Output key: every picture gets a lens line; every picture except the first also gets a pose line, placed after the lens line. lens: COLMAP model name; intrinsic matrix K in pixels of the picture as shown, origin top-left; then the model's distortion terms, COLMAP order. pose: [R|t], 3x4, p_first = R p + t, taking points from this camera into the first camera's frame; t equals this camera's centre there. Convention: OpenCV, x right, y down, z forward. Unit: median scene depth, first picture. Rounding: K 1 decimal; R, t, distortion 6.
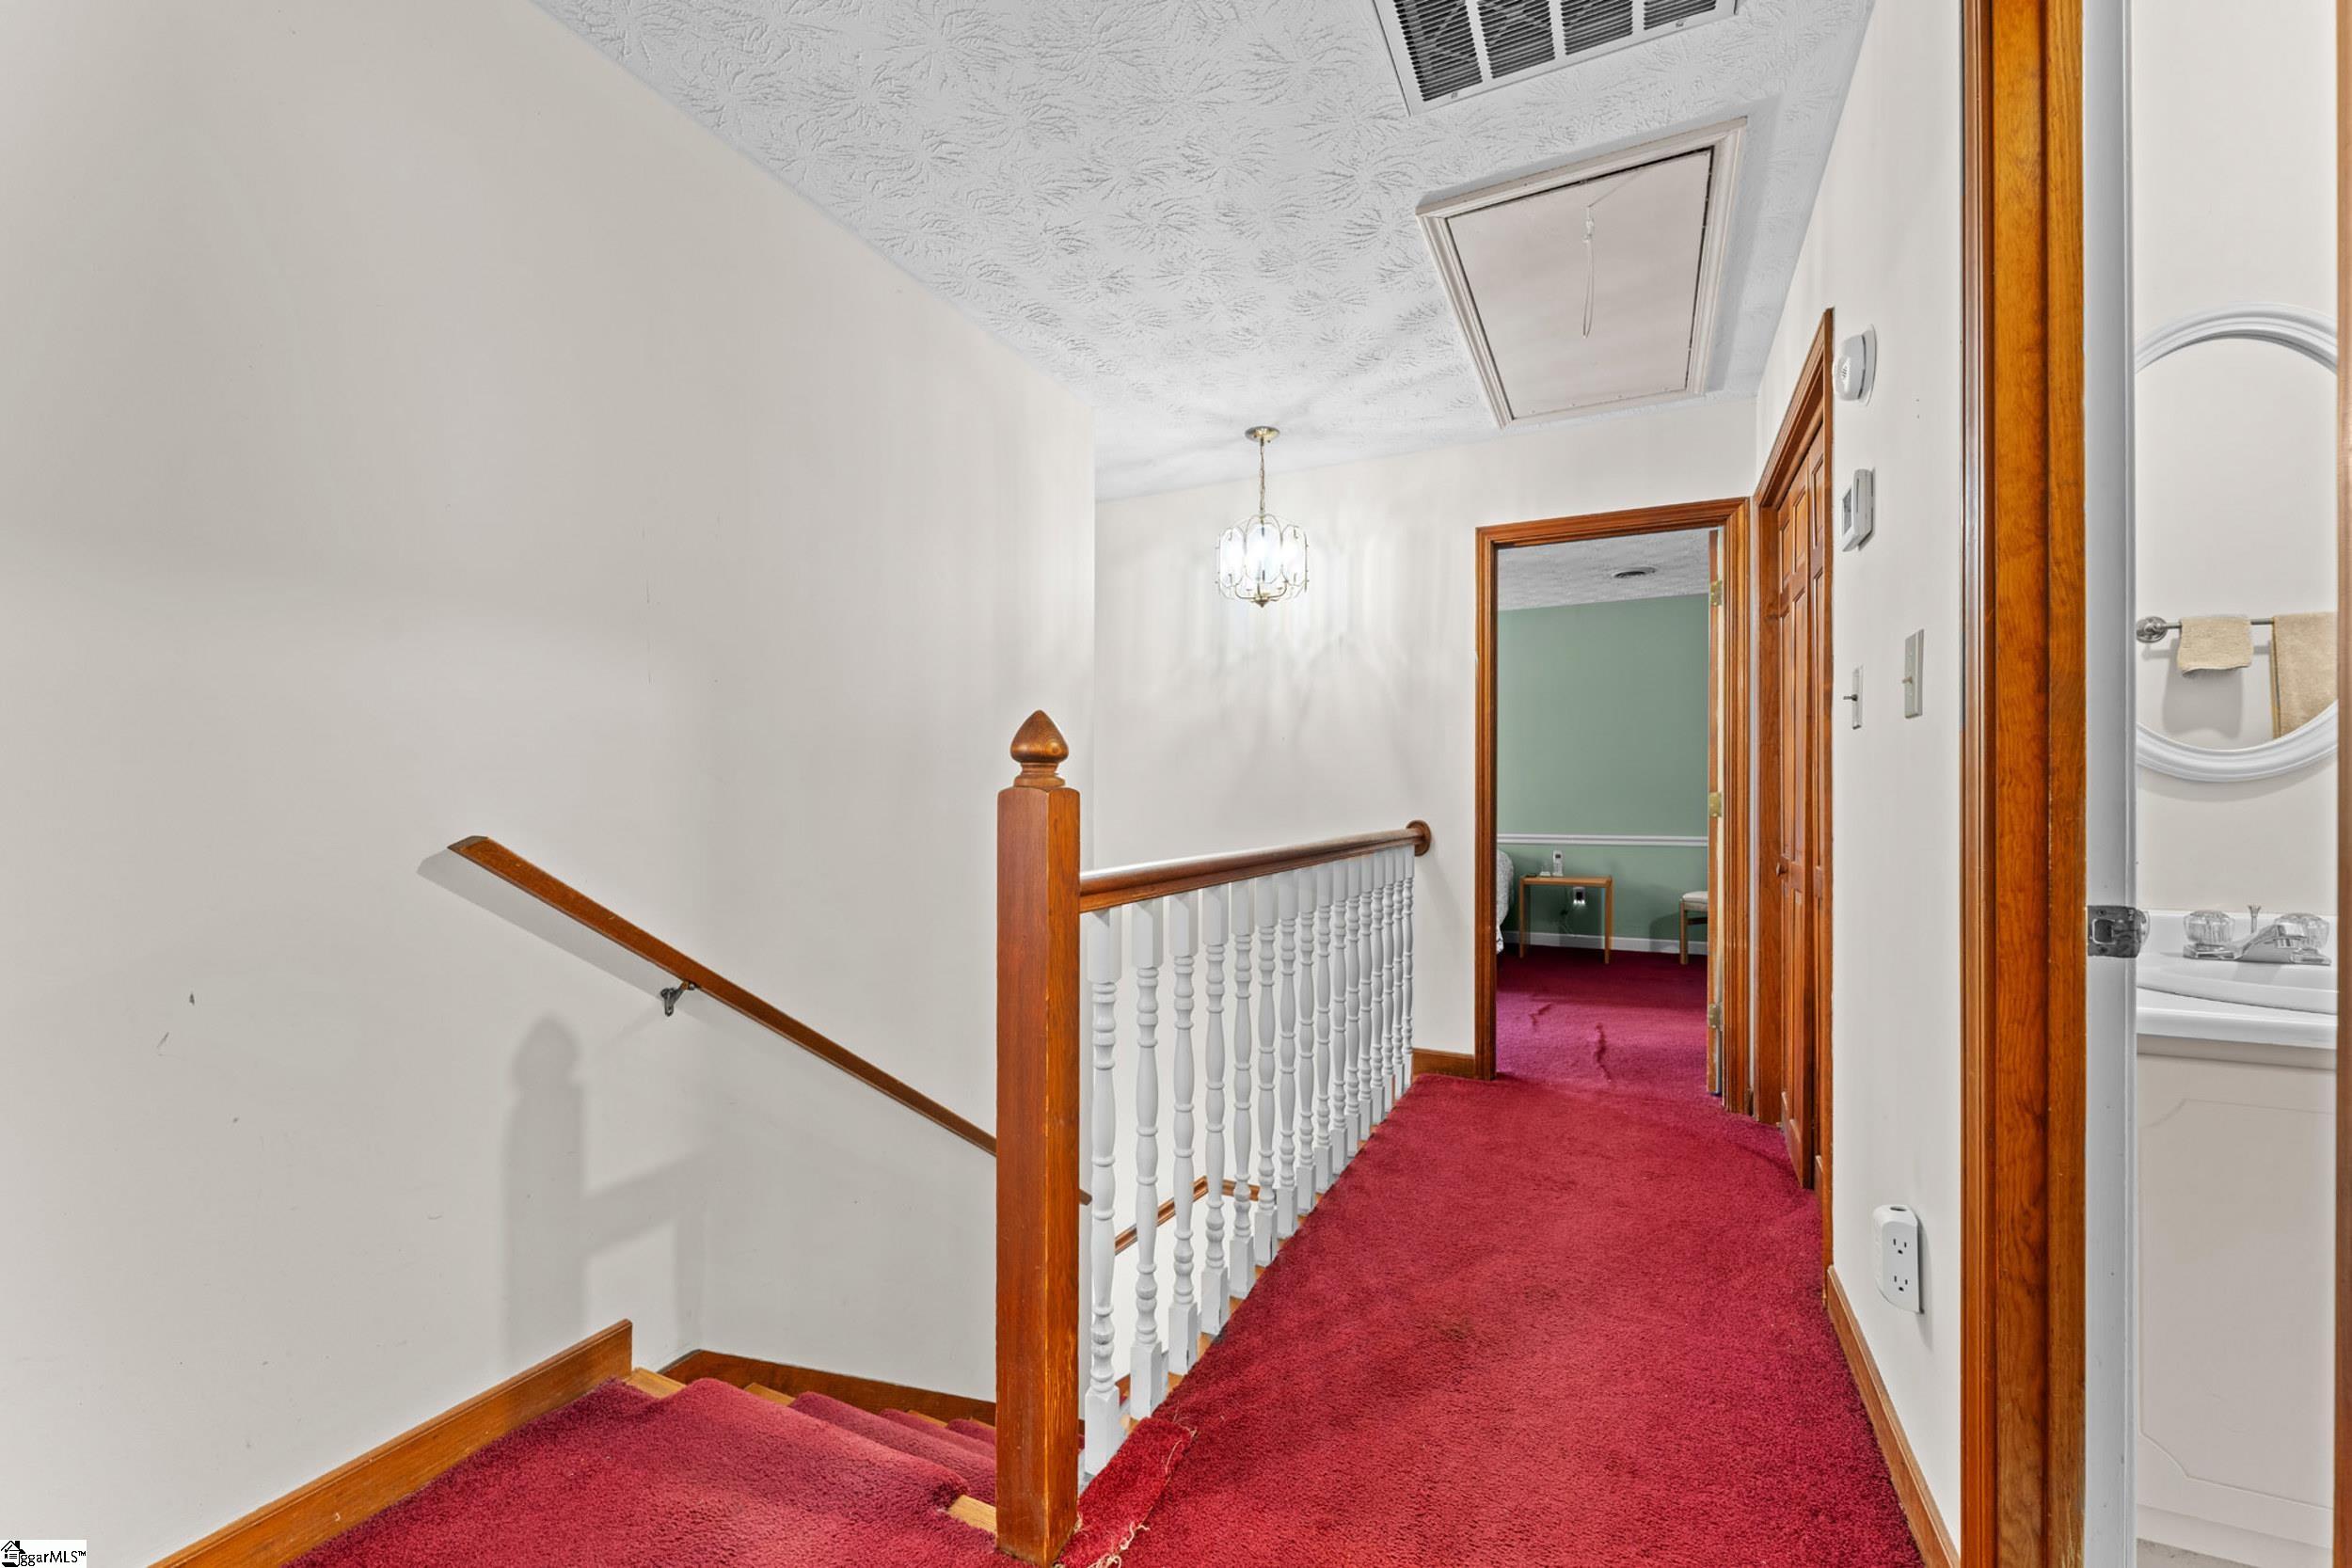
lens RADIAL K [[932.6, 0, 1176.0], [0, 932.6, 784.0], [0, 0, 1]] dist [-0.000510, -0.000108]
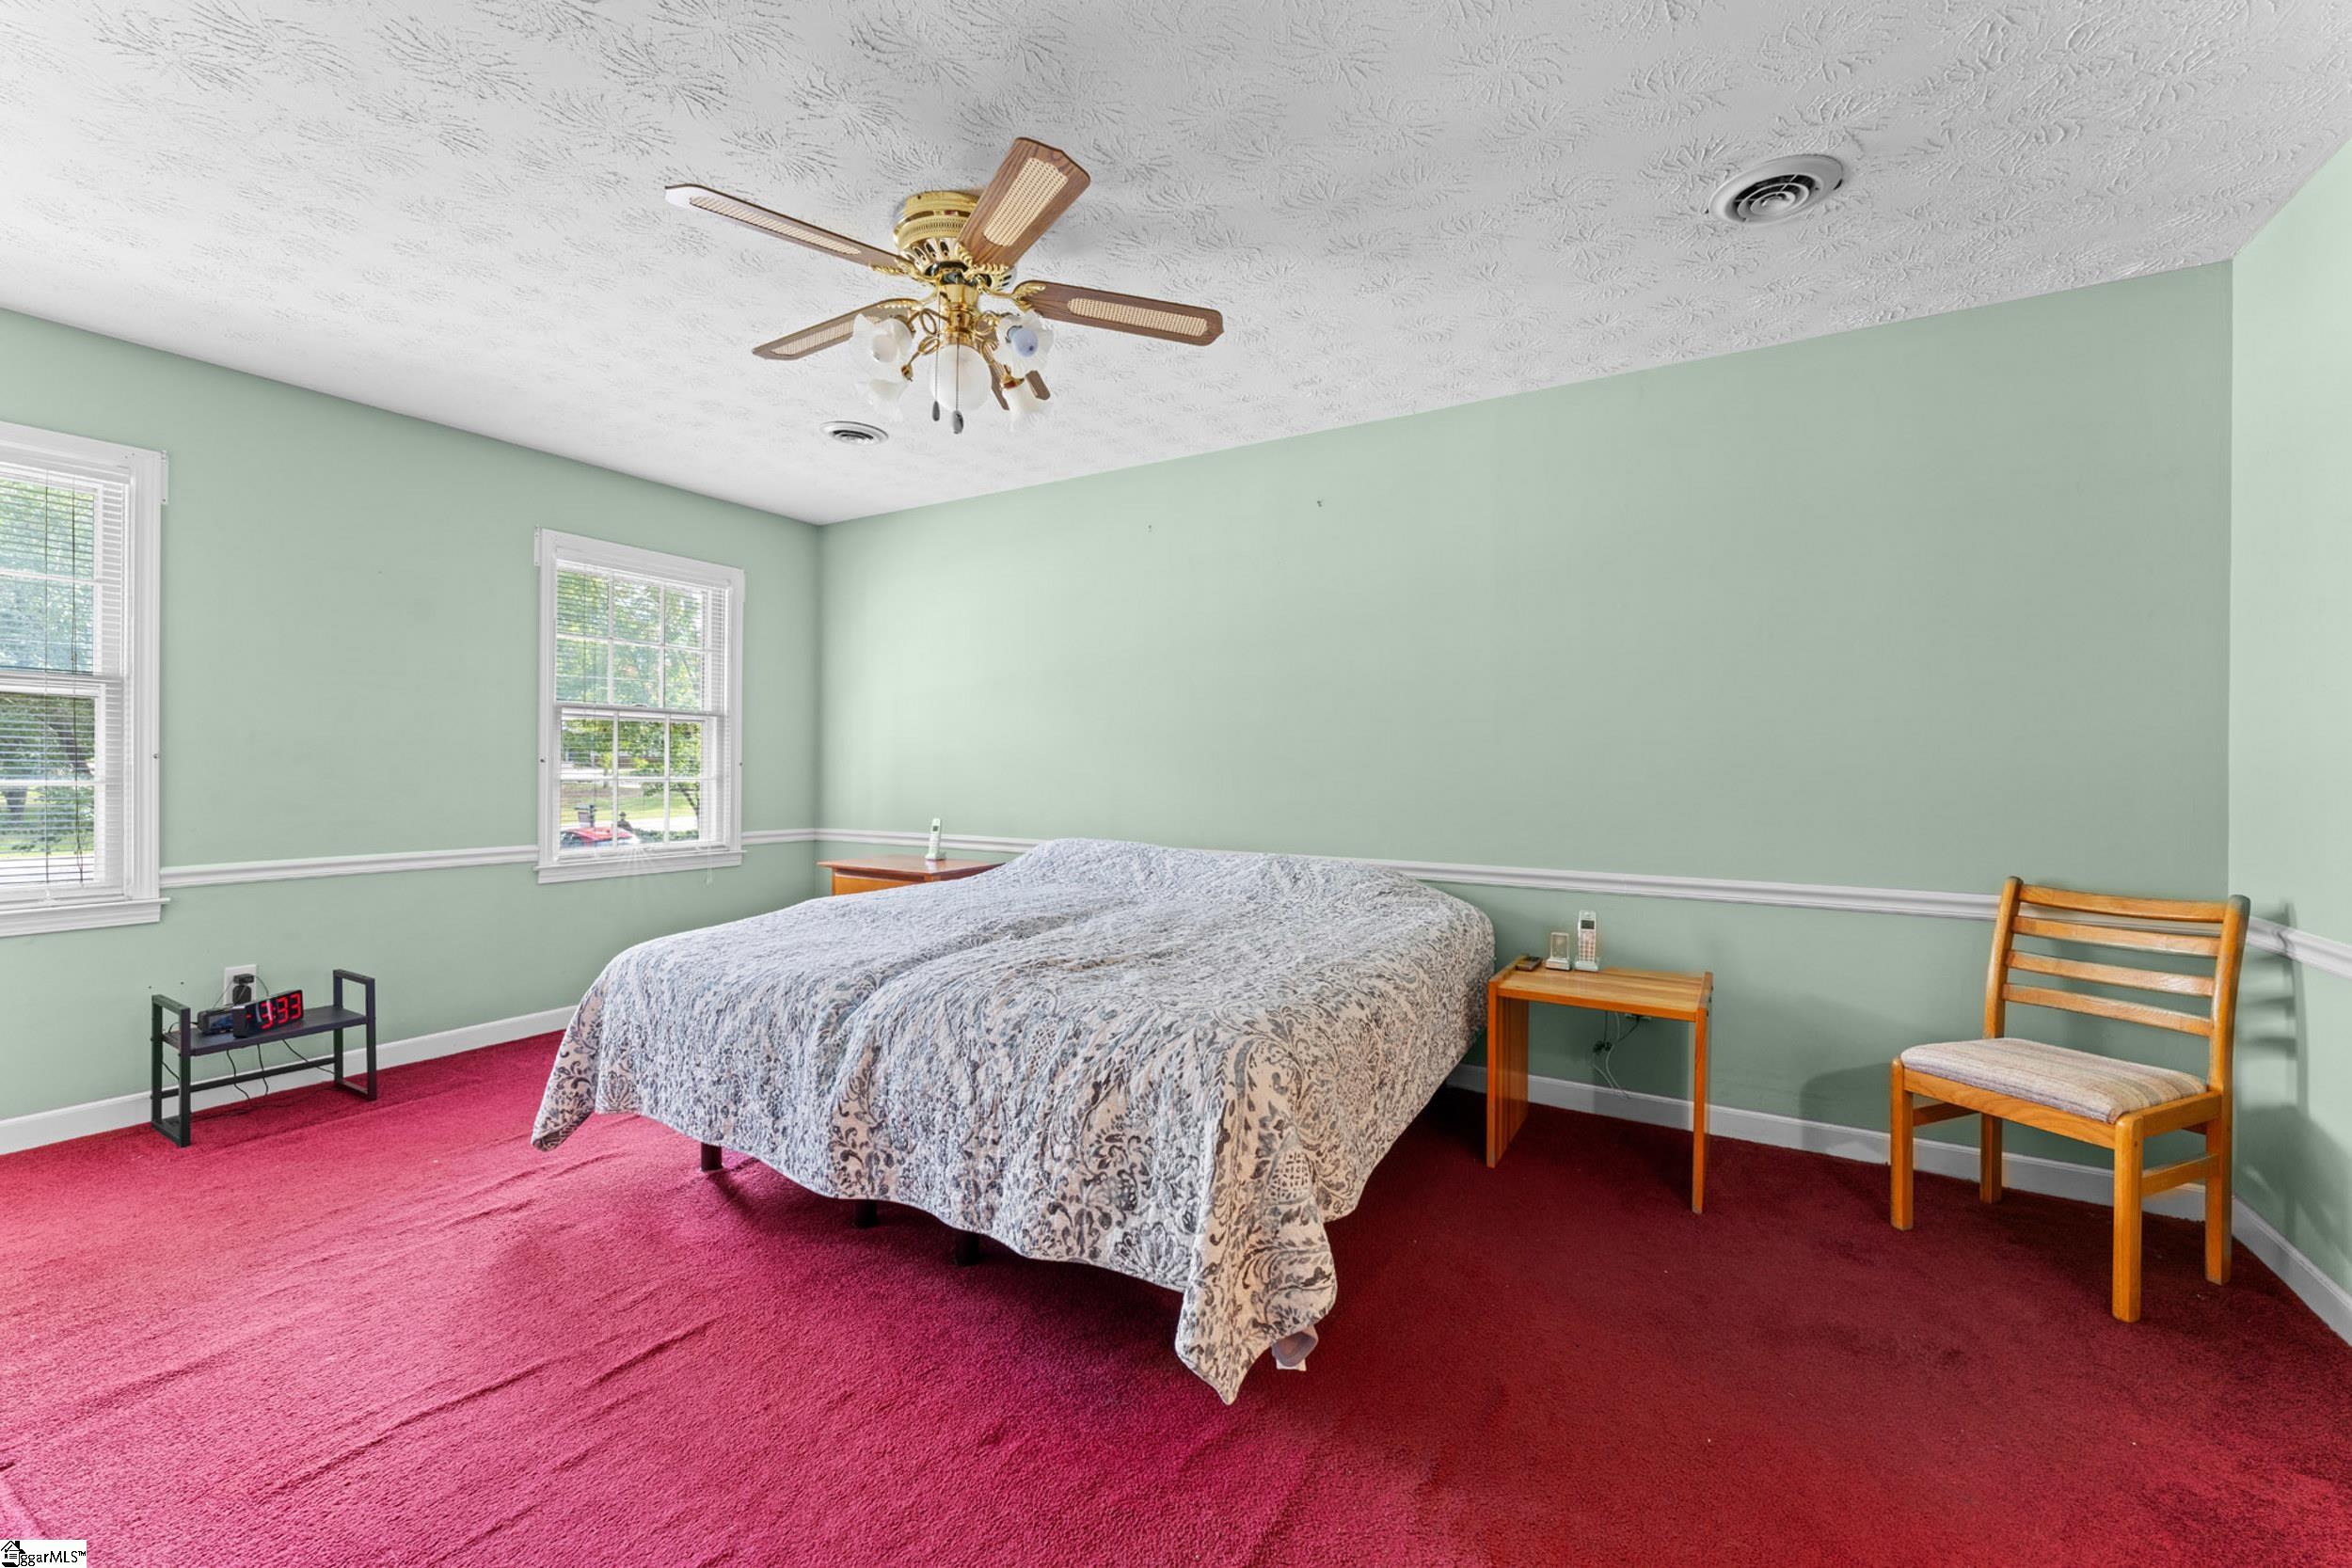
lens RADIAL K [[945.8, 0, 1175.8], [0, 945.8, 770.9], [0, 0, 1]] dist [0.000075, -0.000217]
pose [[0.996002, 0.008726, -0.088902, 0.622122], [-0.007443, 0.999863, 0.014756, -0.004139], [0.089018, -0.014035, 0.995931, 1.308861]]
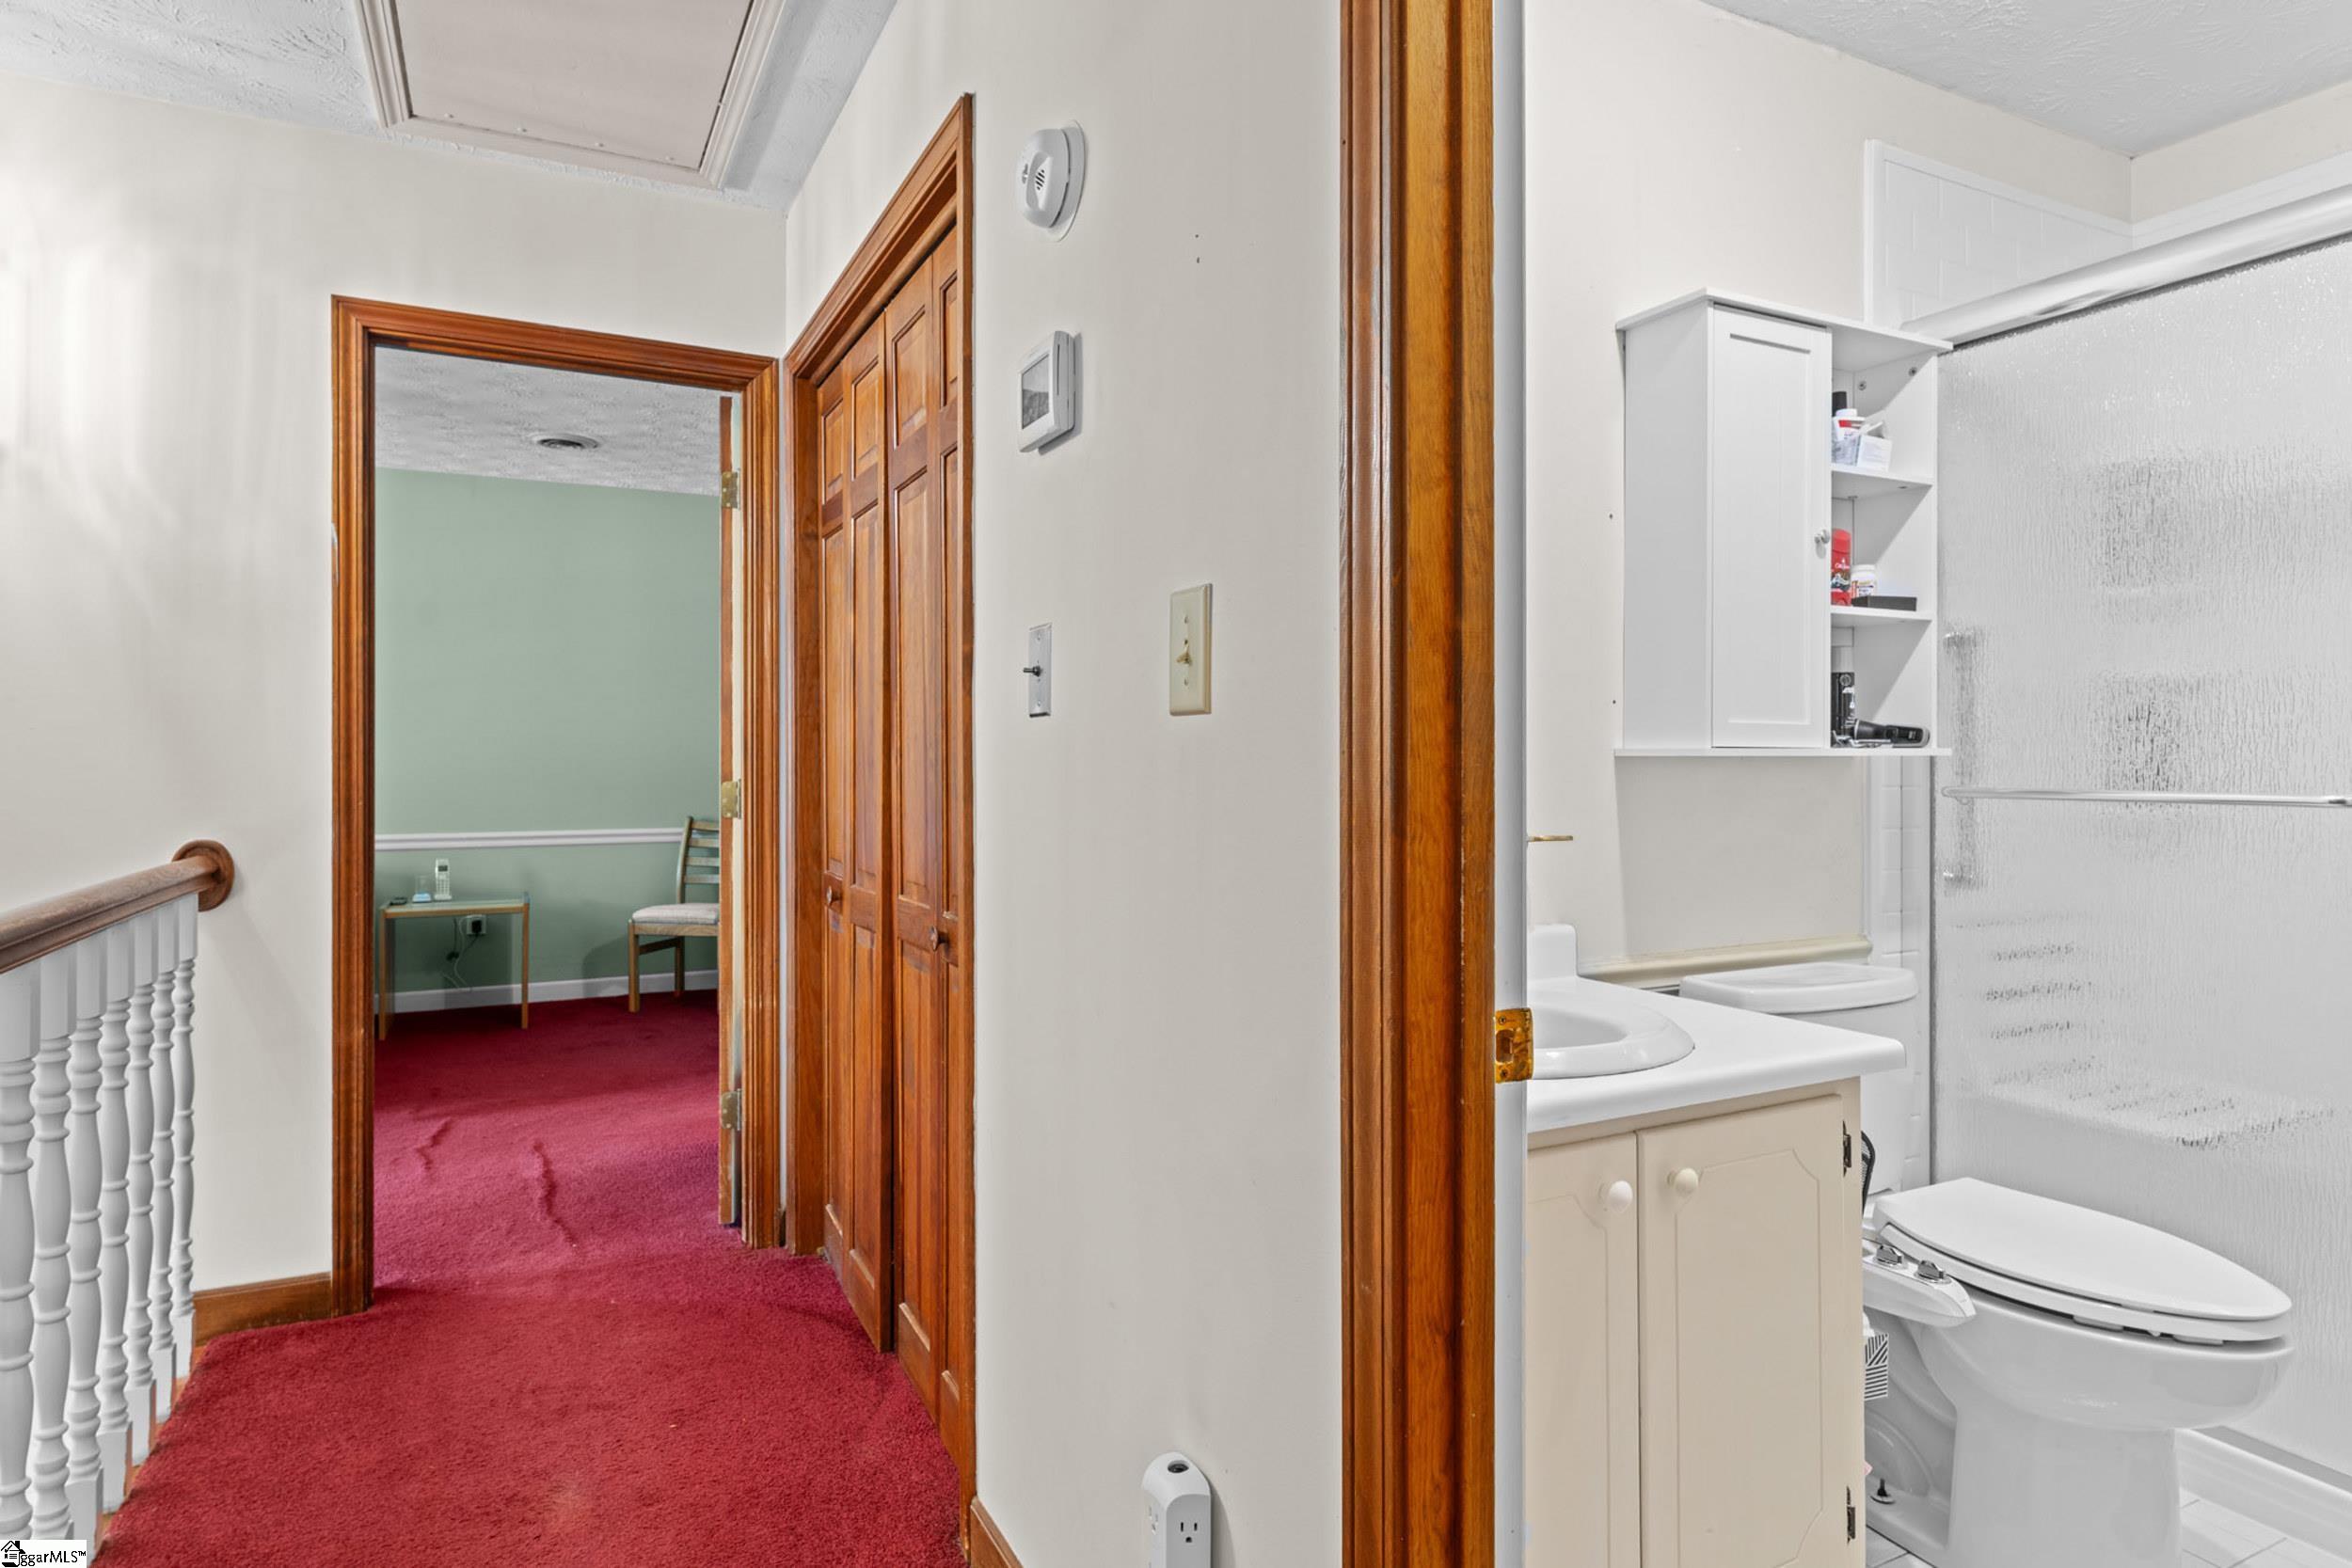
lens RADIAL K [[1303.1, 0, 1178.9], [0, 1303.1, 767.5], [0, 0, 1]] dist [0.001114, -0.001993]
pose [[0.605237, -0.002253, 0.796042, 0.018438], [-0.011402, 0.999869, 0.011498, -0.016716], [-0.795964, -0.016036, 0.605132, 0.167383]]
